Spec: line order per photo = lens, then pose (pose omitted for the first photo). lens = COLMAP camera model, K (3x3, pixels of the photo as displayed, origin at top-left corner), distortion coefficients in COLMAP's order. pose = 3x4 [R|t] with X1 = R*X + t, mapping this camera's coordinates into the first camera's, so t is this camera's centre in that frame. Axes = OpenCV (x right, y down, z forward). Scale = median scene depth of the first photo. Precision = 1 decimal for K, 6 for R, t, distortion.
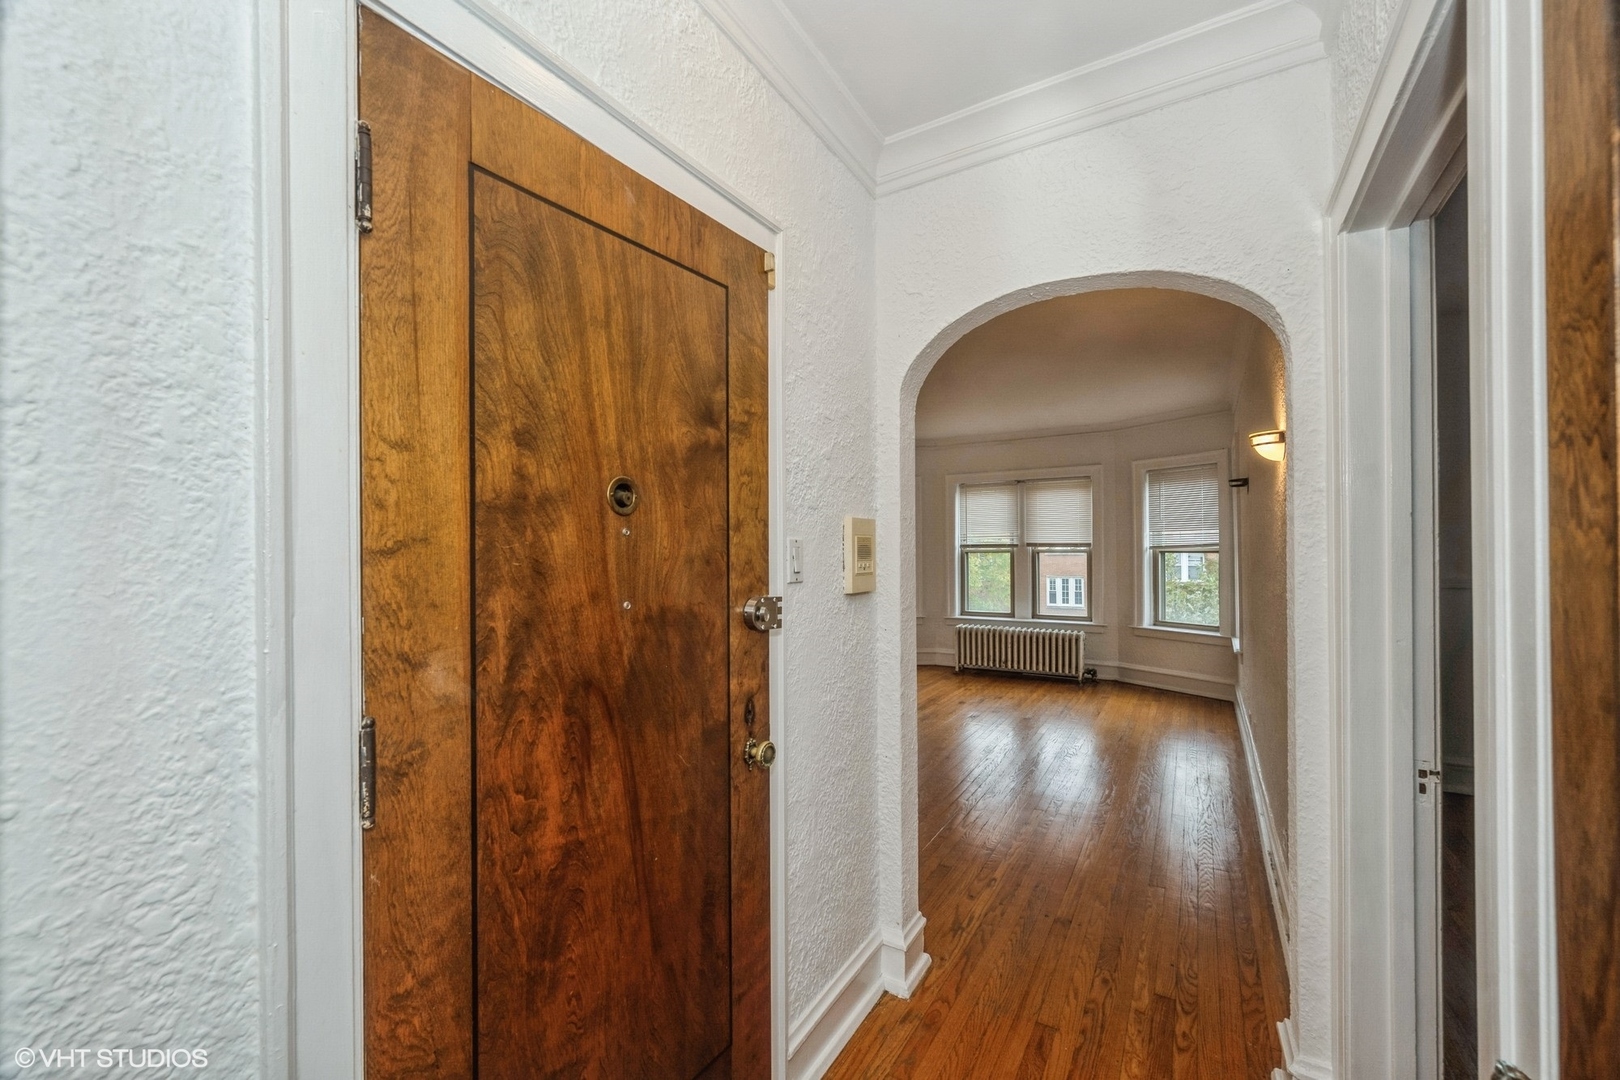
lens RADIAL K [[649.4, 0, 808.7], [0, 649.4, 554.0], [0, 0, 1]] dist [-0.001214, -0.000167]
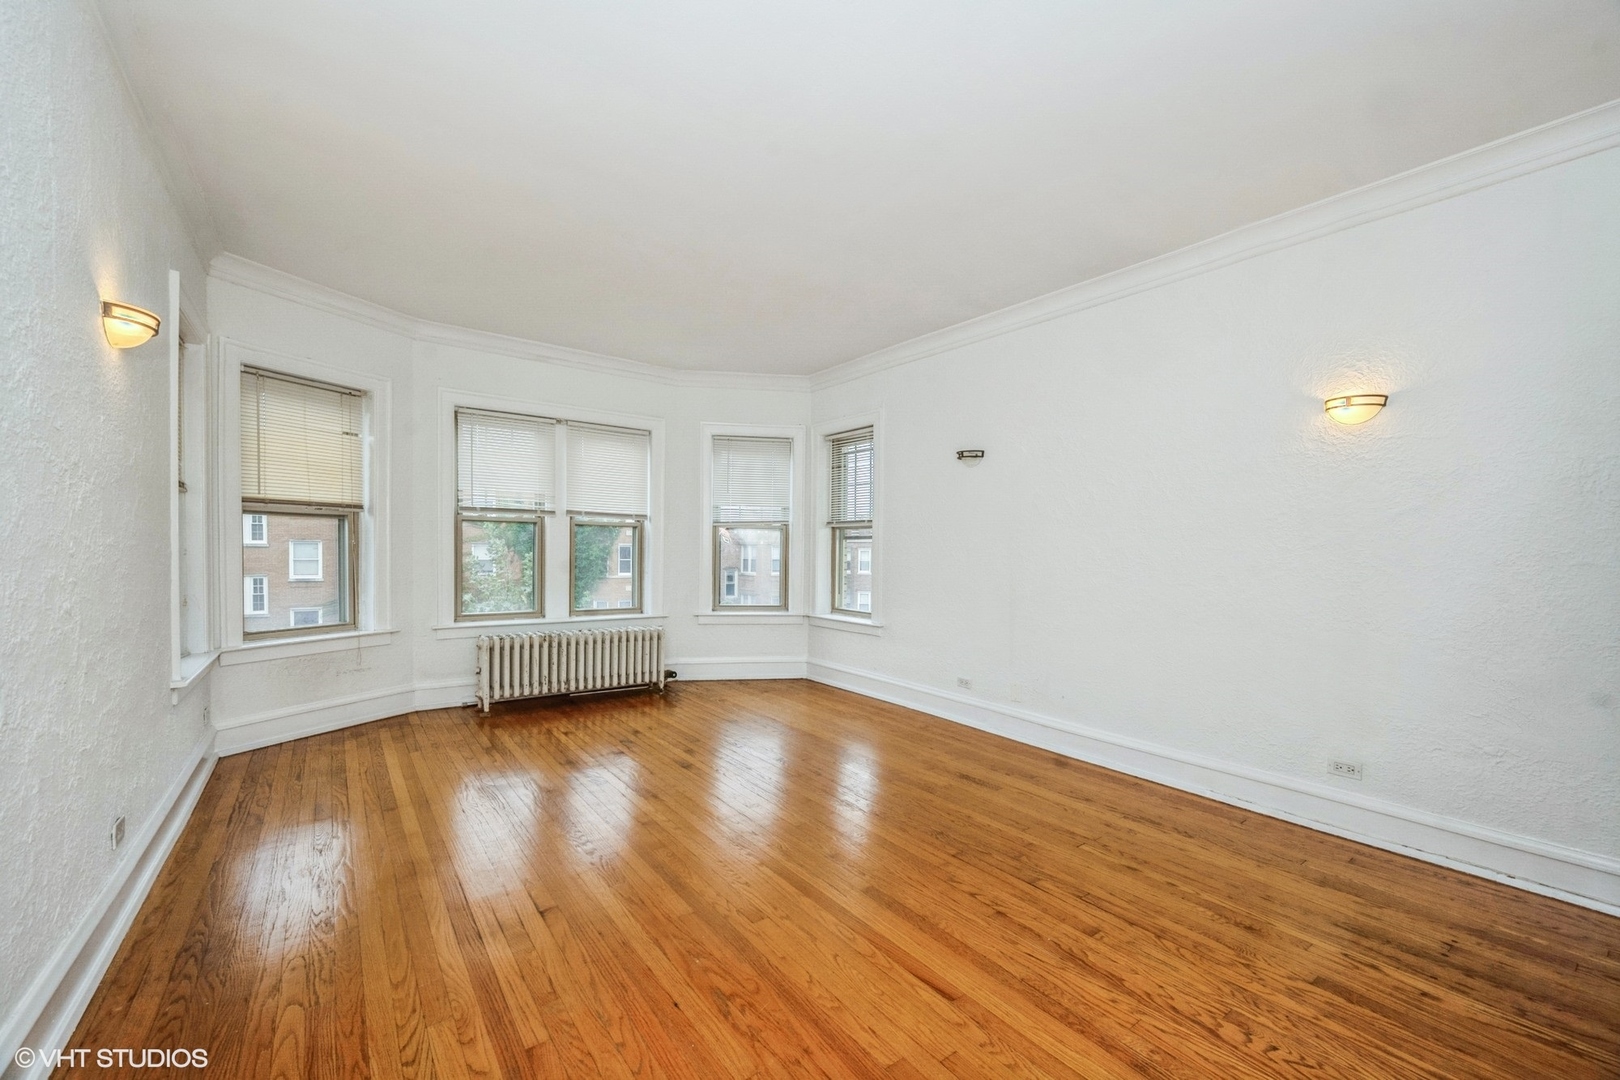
lens RADIAL K [[649.4, 0, 808.7], [0, 649.4, 554.0], [0, 0, 1]] dist [-0.001214, -0.000167]
pose [[0.380973, 0.011138, 0.924519, -0.219760], [-0.012723, 0.999896, -0.006803, 0.031920], [-0.924498, -0.009171, 0.381075, 0.482386]]
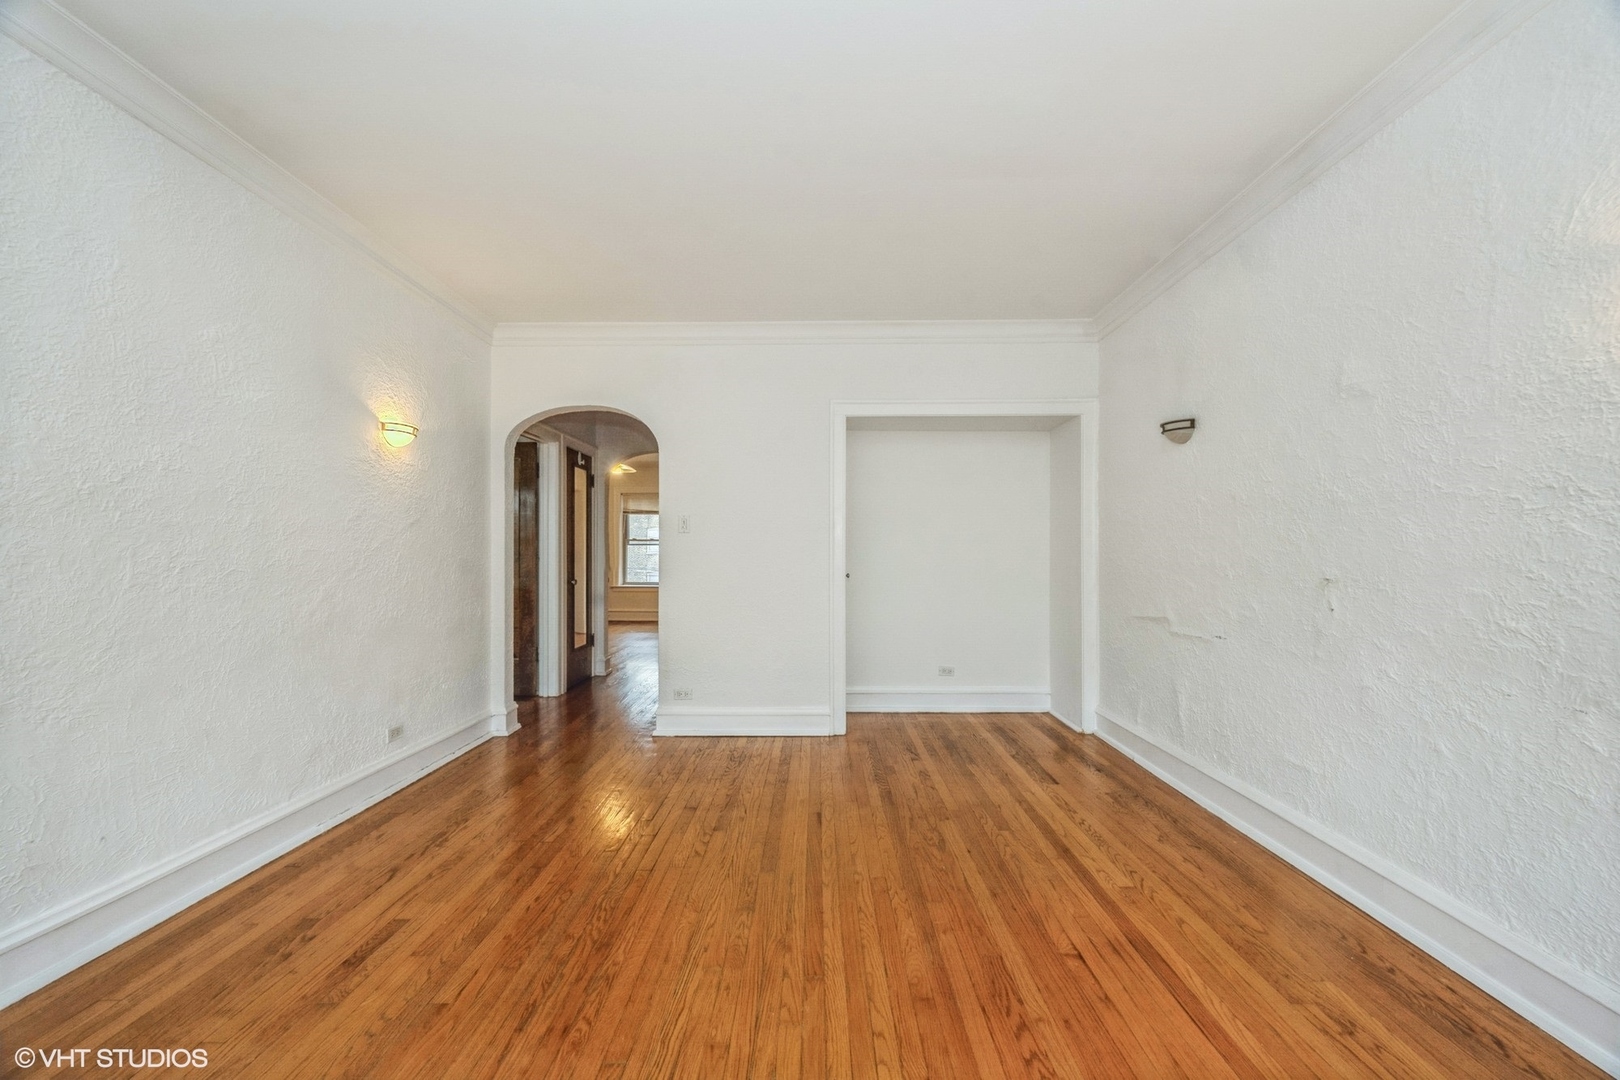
lens RADIAL K [[634.1, 0, 810.0], [0, 634.1, 540.0], [0, 0, 1]] dist [0.000479, 0.000095]
pose [[-0.862045, -0.002477, -0.506826, 0.223742], [0.003947, 0.999925, -0.011600, 0.021668], [0.506817, -0.012000, -0.861970, 0.865943]]
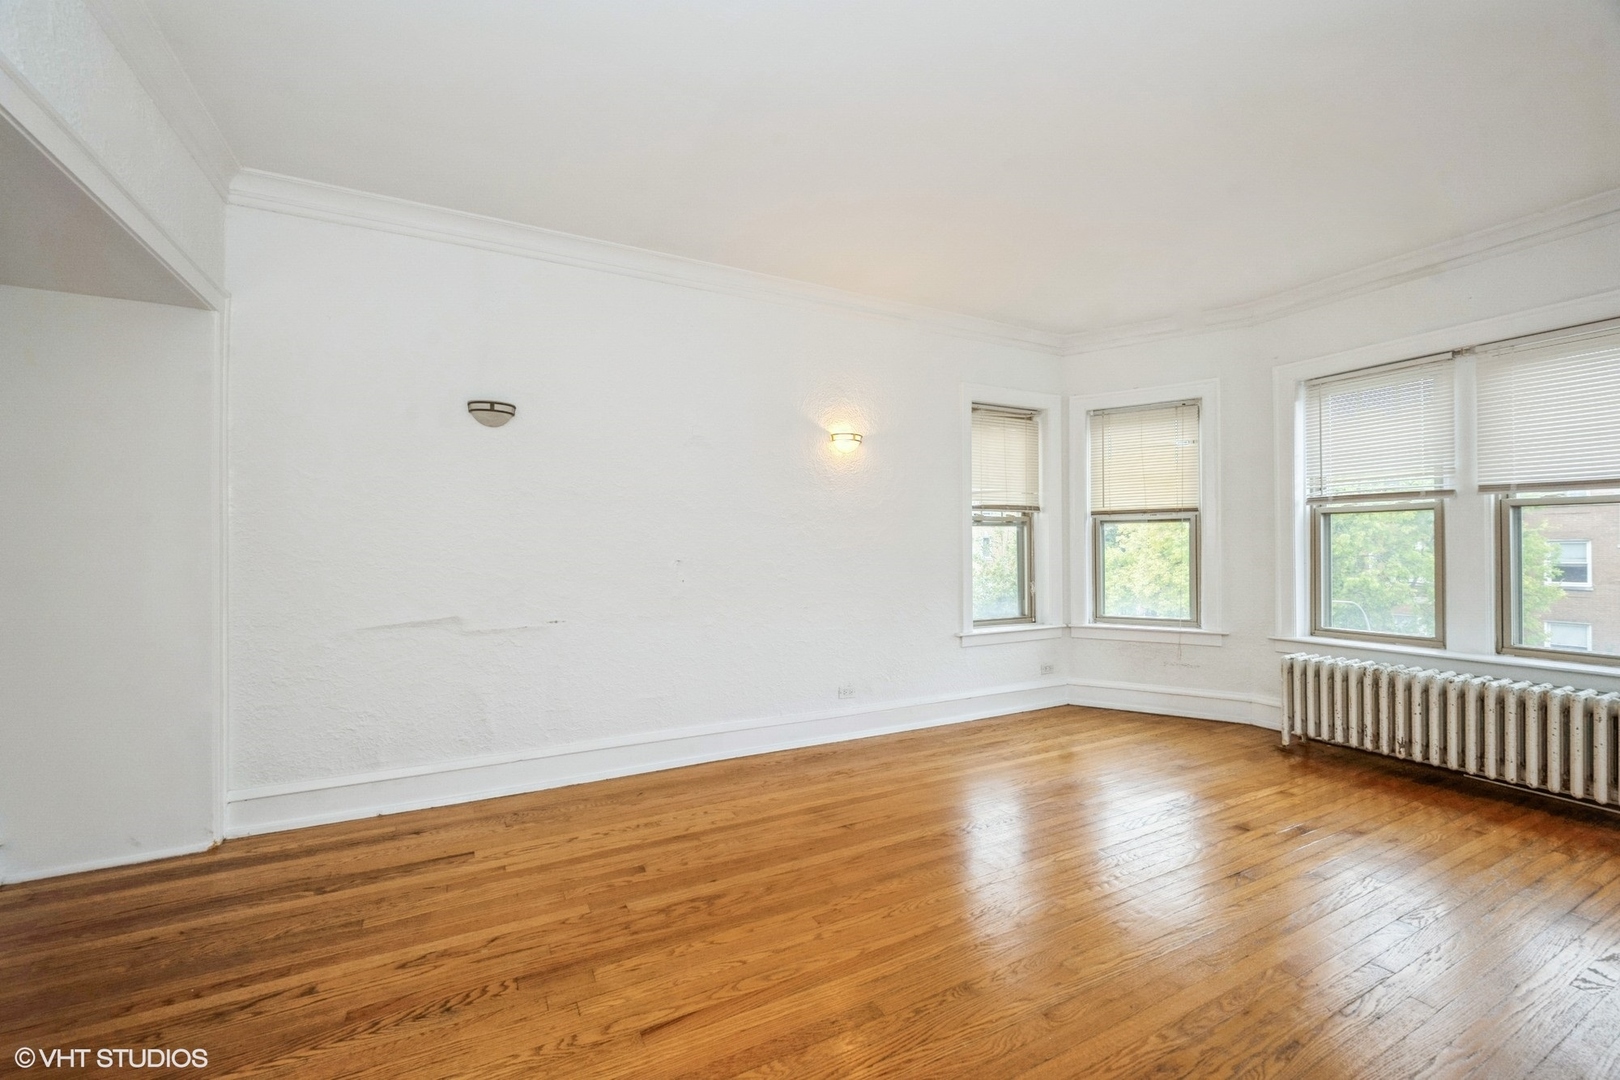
lens RADIAL K [[653.9, 0, 804.8], [0, 653.9, 535.2], [0, 0, 1]] dist [0.000018, 0.000162]
pose [[0.851044, -0.006183, -0.525058, 0.175691], [-0.004868, 0.999795, -0.019663, 0.028376], [0.525072, 0.019290, 0.850839, 0.363212]]
